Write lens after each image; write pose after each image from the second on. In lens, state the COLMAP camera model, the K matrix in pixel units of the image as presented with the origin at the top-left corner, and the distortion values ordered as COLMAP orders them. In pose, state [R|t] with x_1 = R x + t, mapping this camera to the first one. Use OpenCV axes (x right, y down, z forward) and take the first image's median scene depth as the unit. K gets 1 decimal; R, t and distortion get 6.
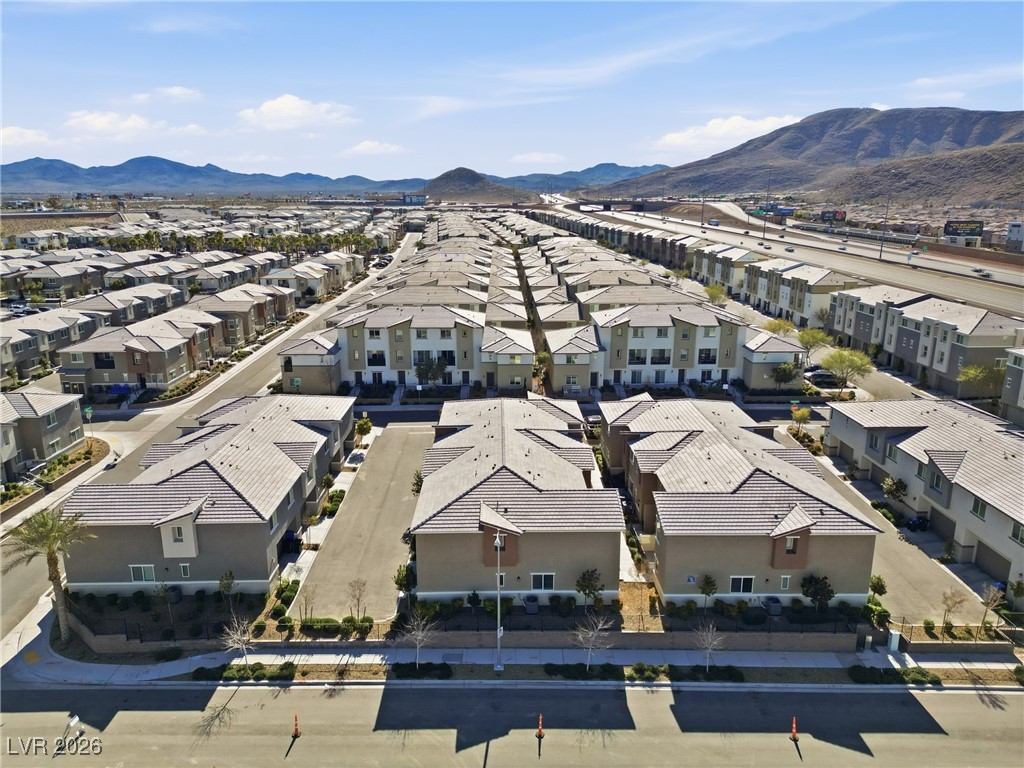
lens RADIAL K [[713.3, 0, 512.0], [0, 713.3, 384.0], [0, 0, 1]] dist [0.084034, -0.082340]
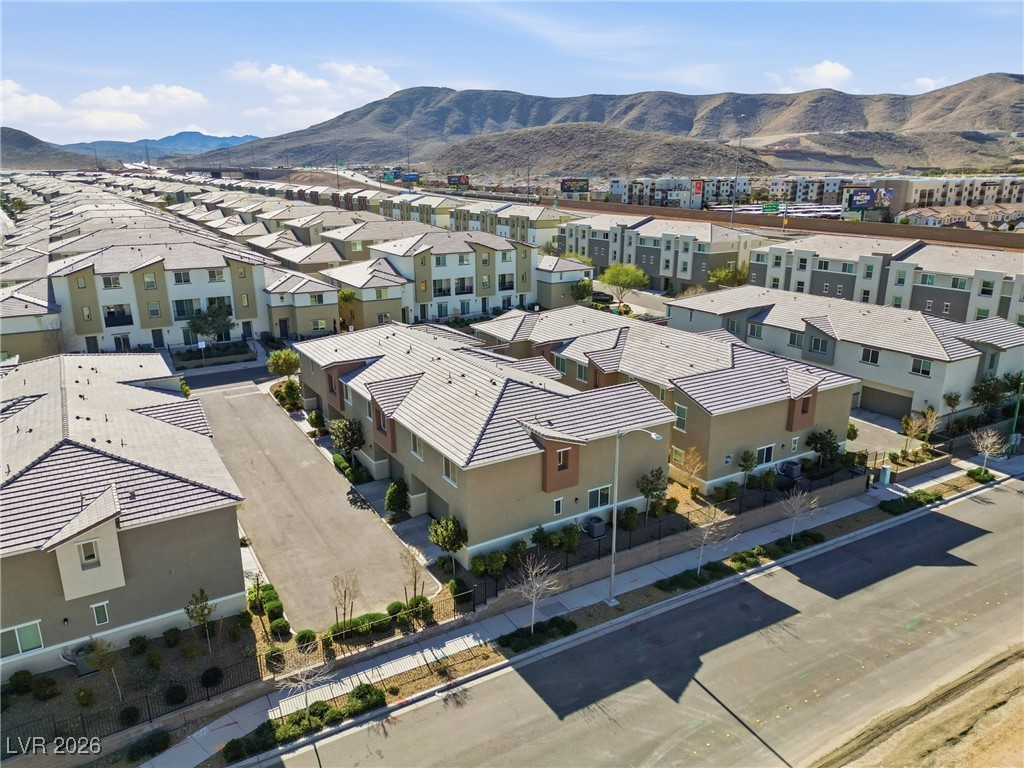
lens RADIAL K [[713.3, 0, 512.0], [0, 713.3, 384.0], [0, 0, 1]] dist [0.084034, -0.082340]
pose [[0.864719, -0.144542, 0.481007, -0.389113], [0.128824, 0.989485, 0.065749, 0.067565], [-0.485453, 0.005111, 0.874248, 0.284837]]
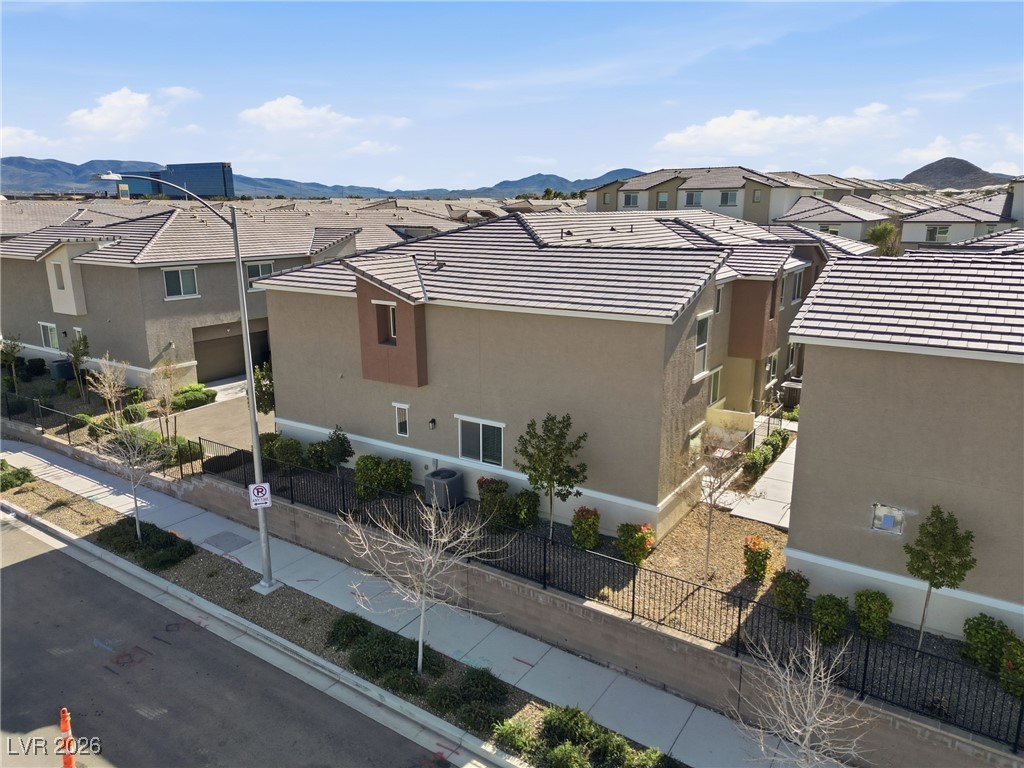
lens RADIAL K [[713.3, 0, 512.0], [0, 713.3, 384.0], [0, 0, 1]] dist [0.084034, -0.082340]
pose [[0.825447, 0.133598, -0.548443, 0.249407], [-0.140519, 0.989636, 0.029578, 0.206407], [0.546710, 0.052651, 0.835665, 0.605371]]
